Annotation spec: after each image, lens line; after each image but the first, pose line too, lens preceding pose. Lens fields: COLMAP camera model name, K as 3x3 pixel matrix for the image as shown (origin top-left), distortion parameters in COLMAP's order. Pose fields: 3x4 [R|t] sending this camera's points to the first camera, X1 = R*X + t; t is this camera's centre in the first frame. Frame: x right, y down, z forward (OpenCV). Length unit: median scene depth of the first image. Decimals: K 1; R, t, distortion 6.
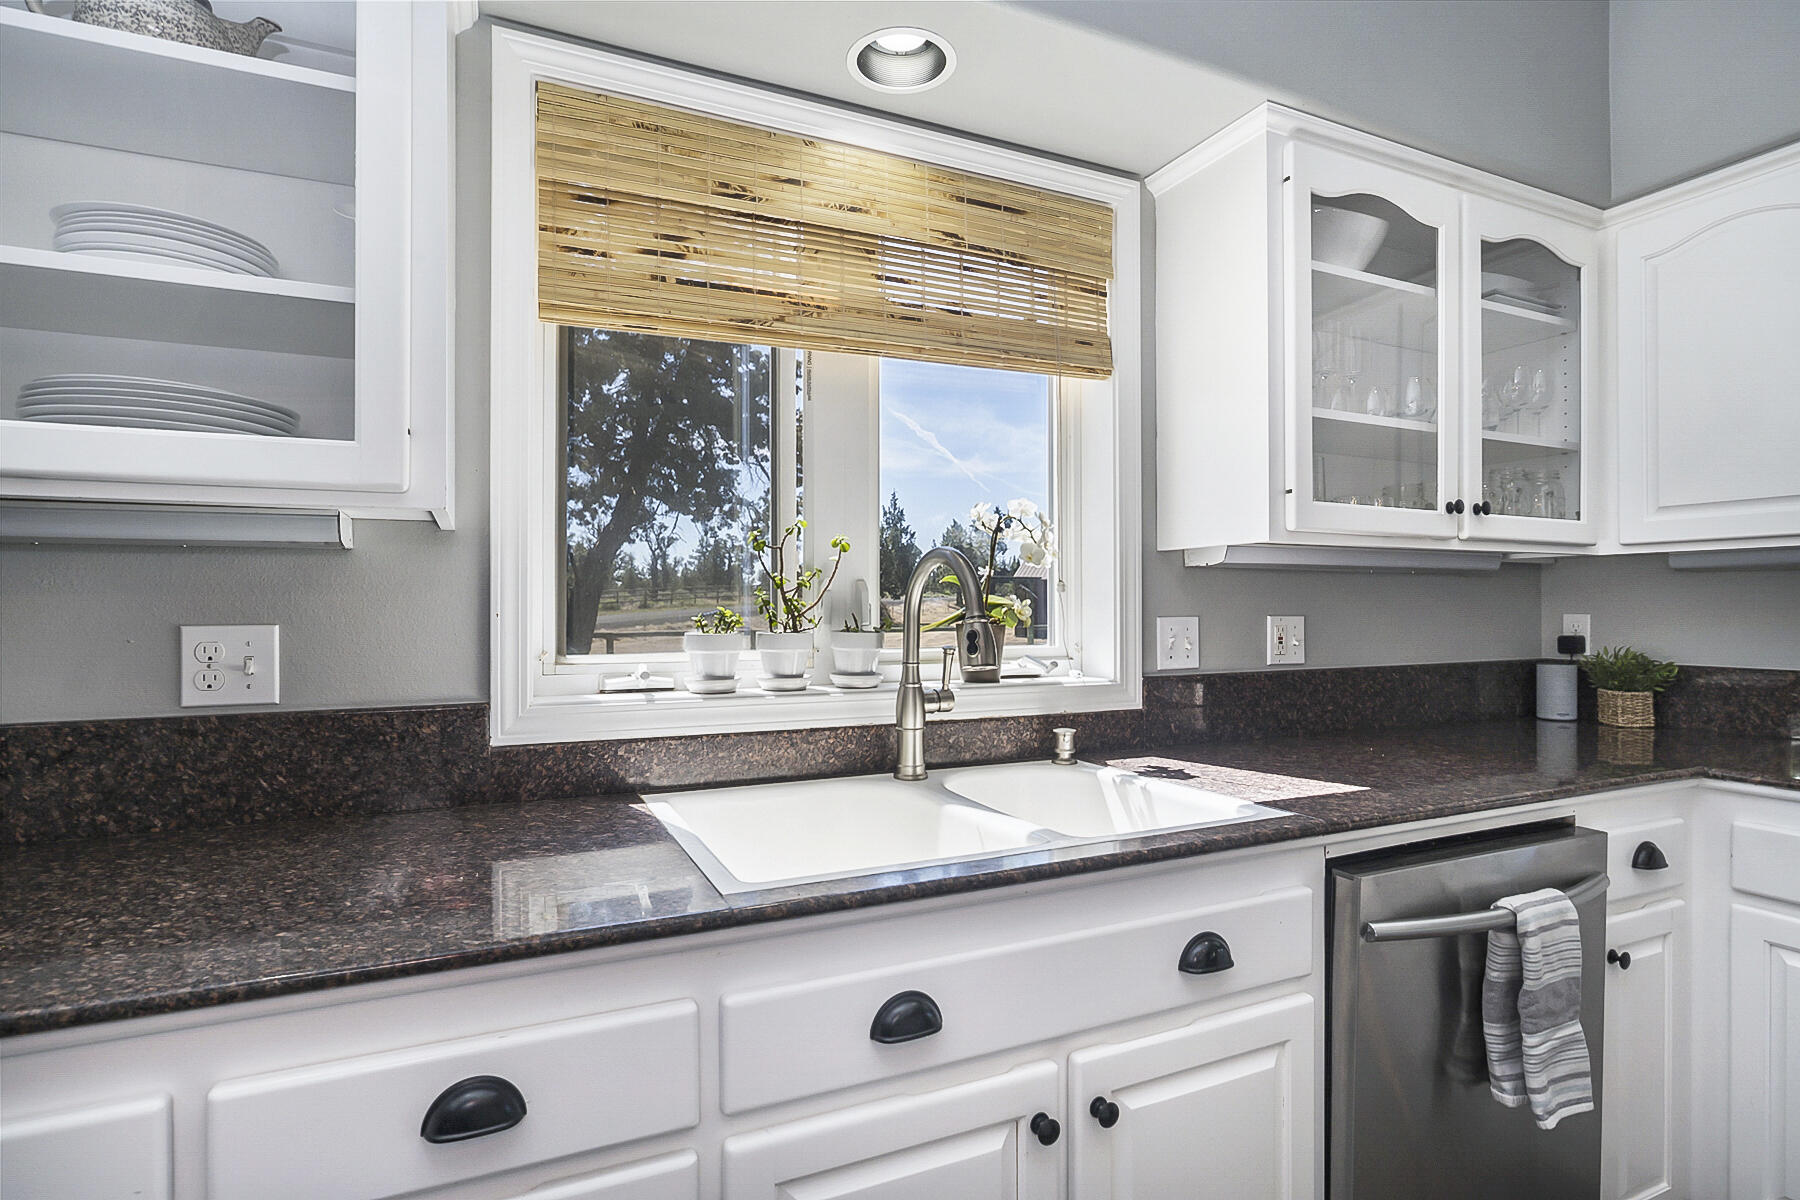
lens RADIAL K [[907.9, 0, 898.0], [0, 907.9, 602.2], [0, 0, 1]] dist [0.000218, -0.000008]
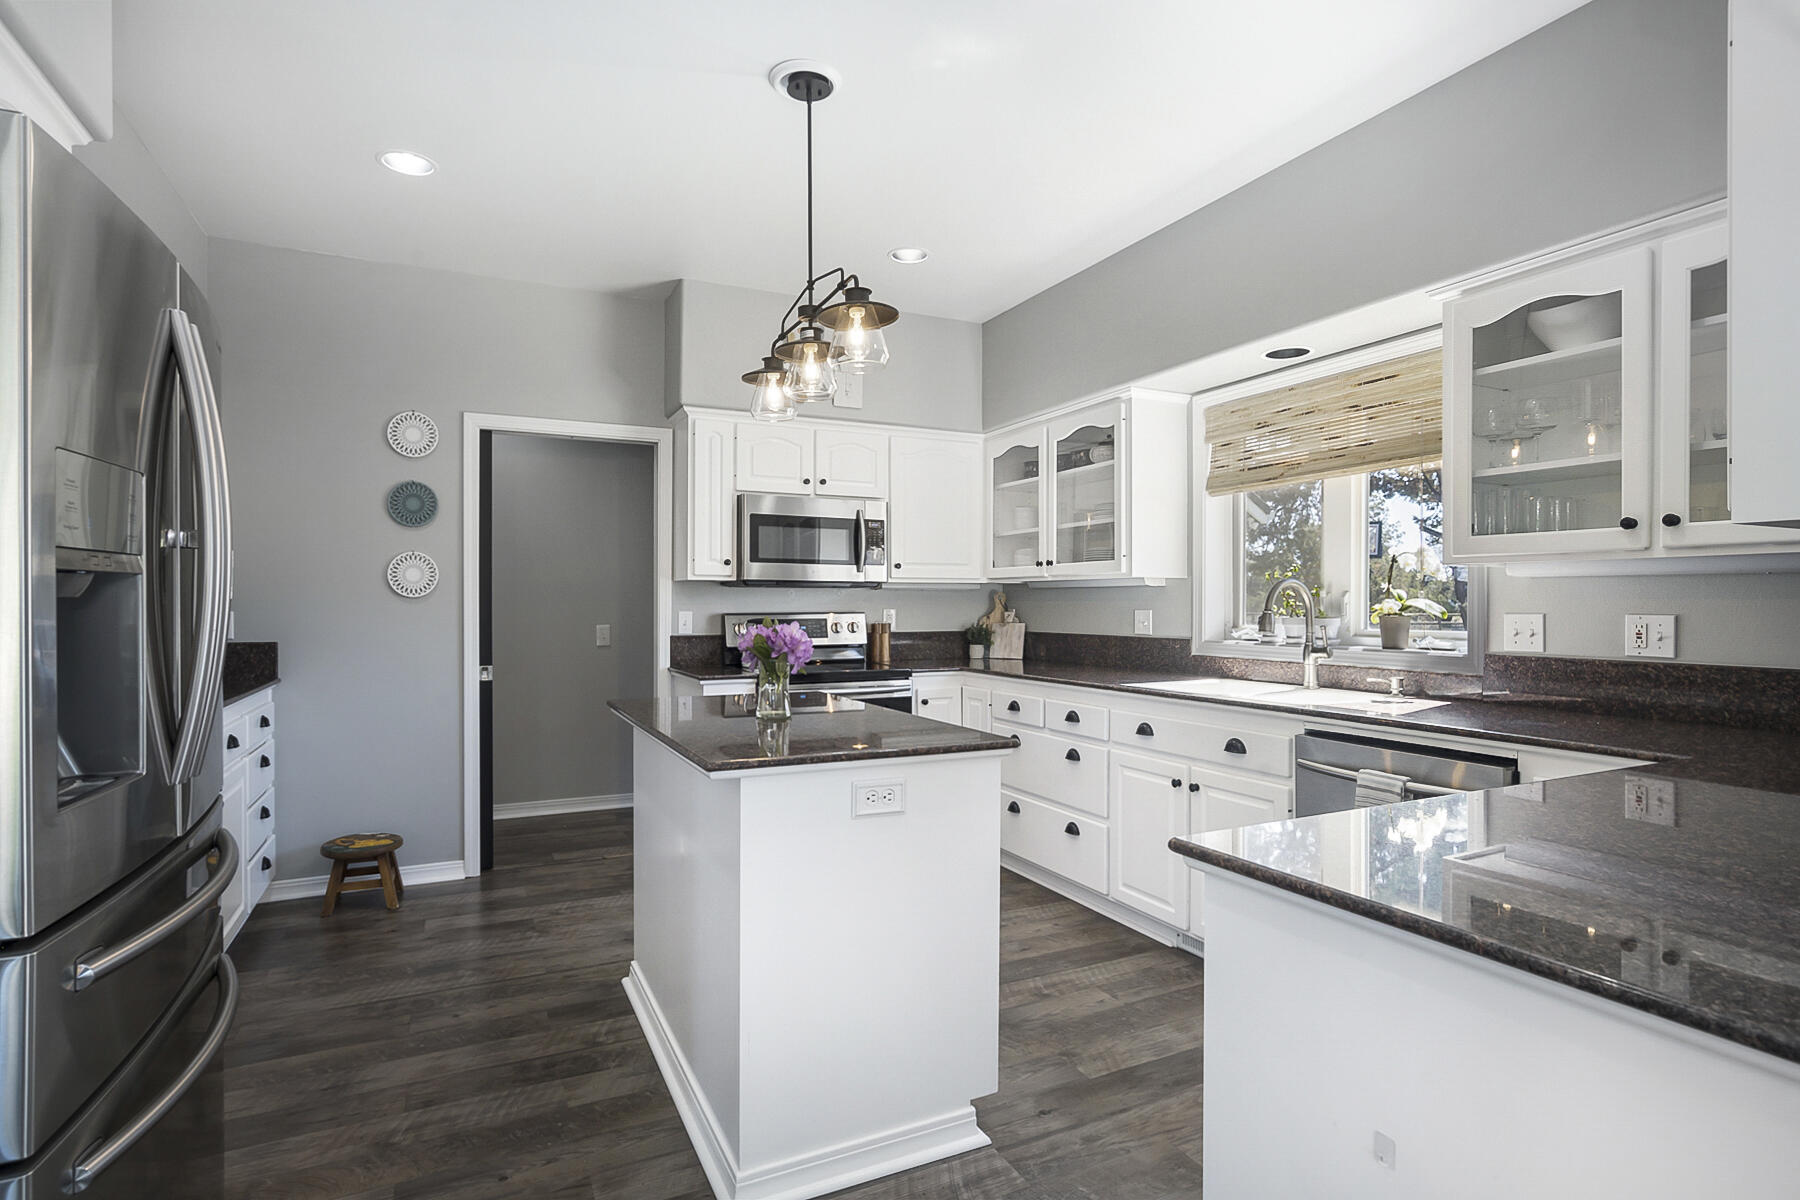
lens RADIAL K [[907.9, 0, 898.2], [0, 907.9, 601.9], [0, 0, 1]] dist [0.000218, -0.000008]
pose [[0.028088, 0.003153, -0.999600, 2.285659], [0.010992, 0.999934, 0.003463, -0.023970], [0.999545, -0.011085, 0.028051, 0.010139]]
